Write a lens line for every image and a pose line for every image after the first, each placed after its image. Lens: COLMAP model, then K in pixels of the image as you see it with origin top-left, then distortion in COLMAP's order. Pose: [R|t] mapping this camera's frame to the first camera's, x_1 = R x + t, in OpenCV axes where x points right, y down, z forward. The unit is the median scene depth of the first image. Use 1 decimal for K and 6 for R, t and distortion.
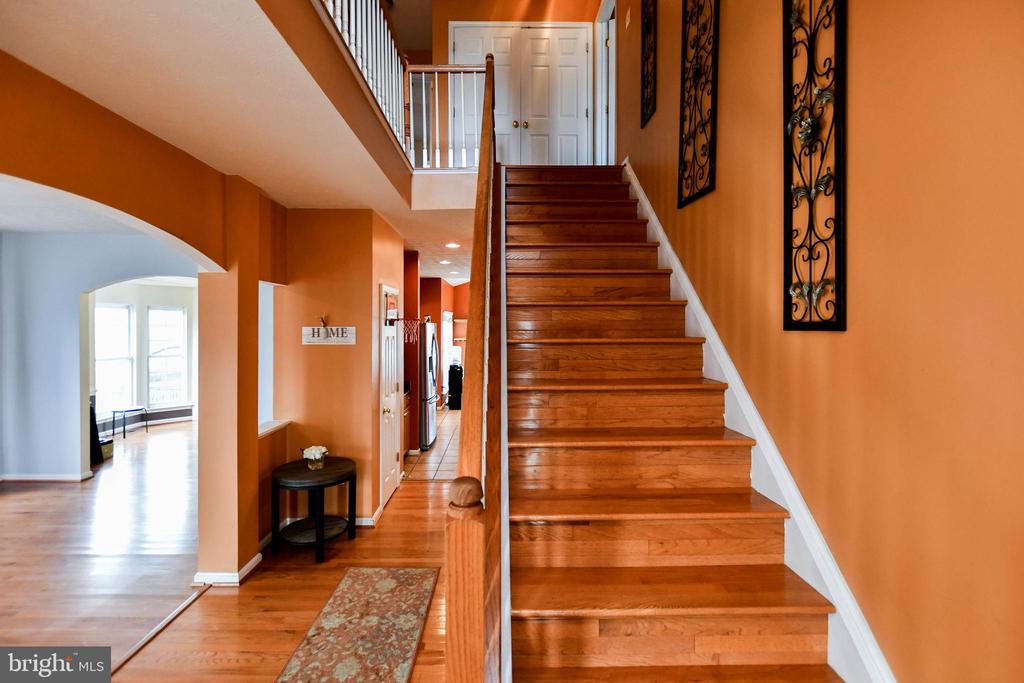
lens RADIAL K [[473.9, 0, 508.8], [0, 473.9, 274.8], [0, 0, 1]] dist [-0.005339, 0.000017]
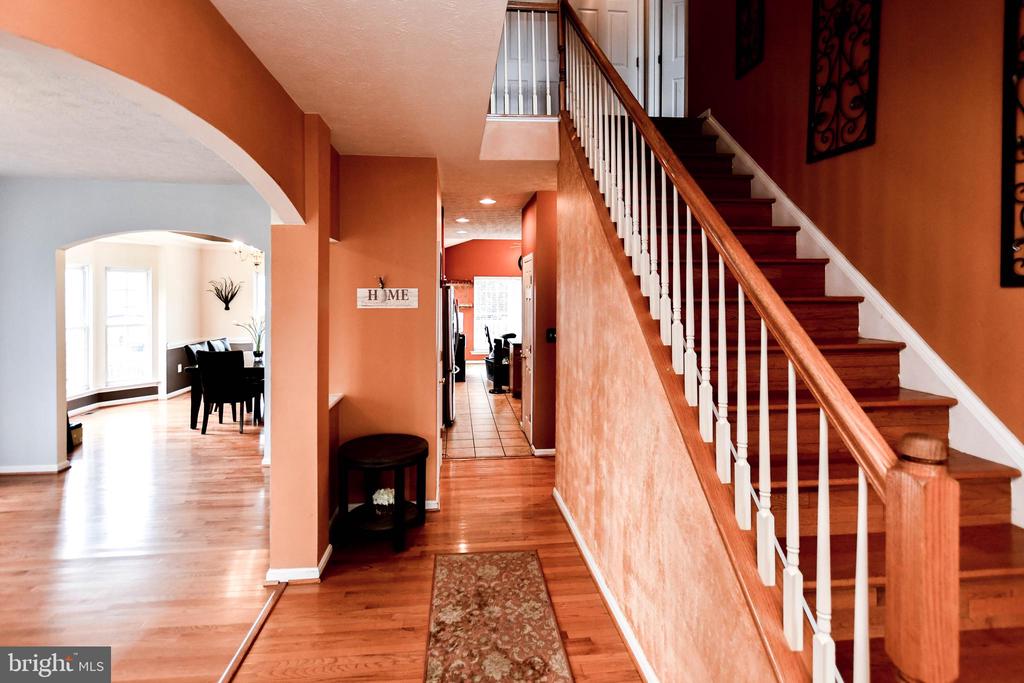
lens RADIAL K [[511.2, 0, 512.1], [0, 511.2, 237.5], [0, 0, 1]] dist [0.001158, -0.000810]
pose [[0.995790, 0.008382, 0.091275, -0.342415], [-0.008474, 0.999964, 0.000623, 0.015930], [-0.091267, -0.001394, 0.995826, 0.023198]]
